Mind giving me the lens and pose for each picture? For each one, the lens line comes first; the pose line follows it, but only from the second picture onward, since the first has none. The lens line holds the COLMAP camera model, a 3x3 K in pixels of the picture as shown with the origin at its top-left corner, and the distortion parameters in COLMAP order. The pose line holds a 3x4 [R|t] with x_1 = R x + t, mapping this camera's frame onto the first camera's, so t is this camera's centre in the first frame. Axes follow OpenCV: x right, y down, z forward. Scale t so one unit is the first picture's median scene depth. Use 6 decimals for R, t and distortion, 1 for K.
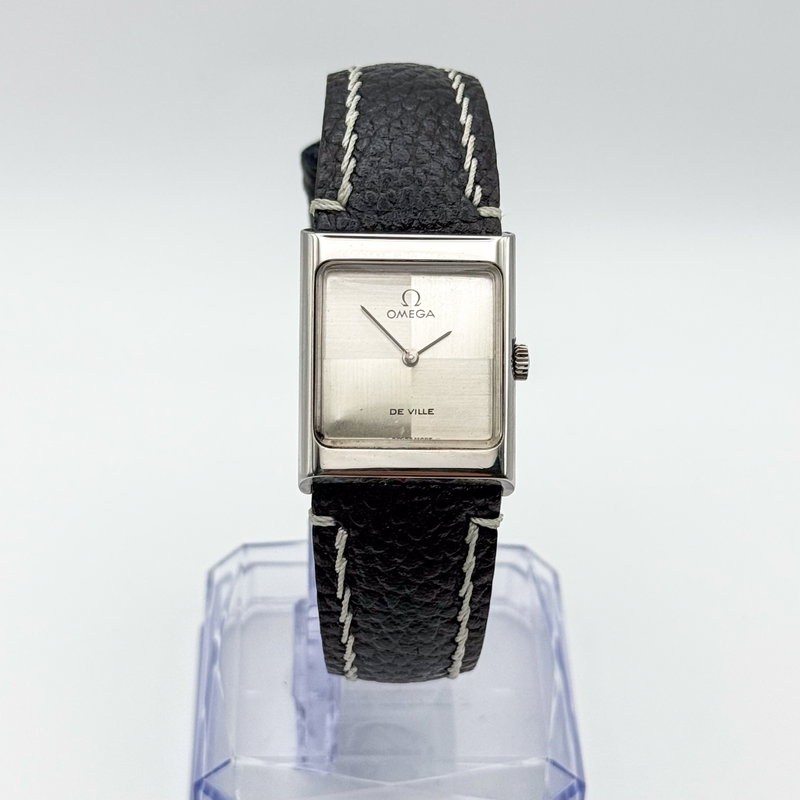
lens RADIAL K [[2185.7, 0, 416.1], [0, 2185.7, 353.0], [0, 0, 1]] dist [0.427676, -0.815797]
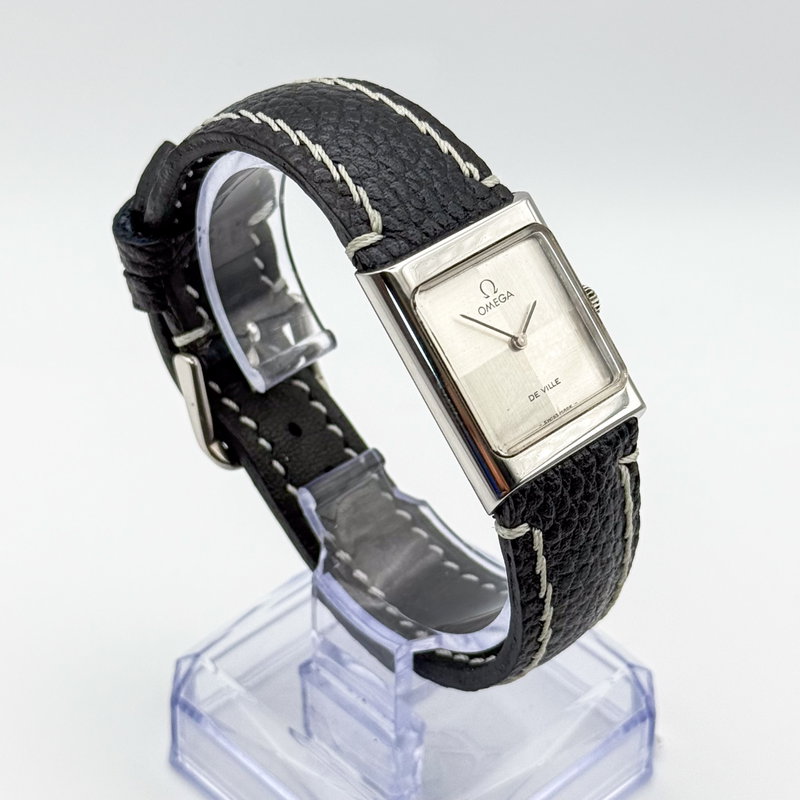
lens RADIAL K [[2185.7, 0, 416.1], [0, 2185.7, 353.0], [0, 0, 1]] dist [0.427676, -0.815797]
pose [[0.740071, -0.424914, 0.521289, -0.544879], [0.413718, 0.898746, 0.145235, -0.153387], [-0.530219, 0.108183, 0.840930, 0.193246]]
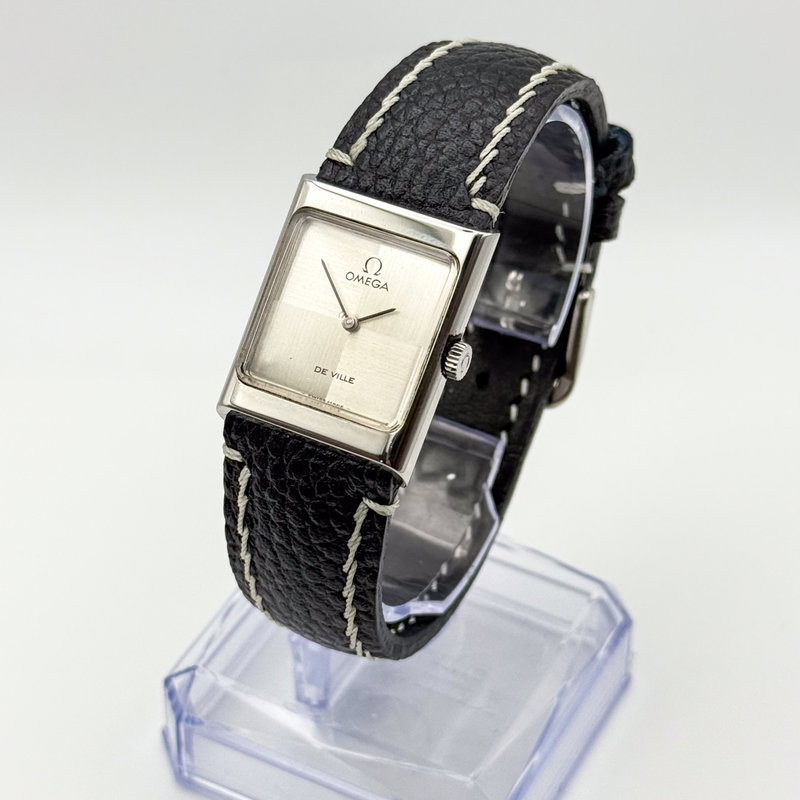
lens RADIAL K [[2185.7, 0, 416.1], [0, 2185.7, 353.0], [0, 0, 1]] dist [0.427676, -0.815797]
pose [[0.867321, 0.283240, -0.409304, 0.426243], [-0.284338, 0.956867, 0.059642, -0.051531], [0.408543, 0.064652, 0.910447, 0.109511]]
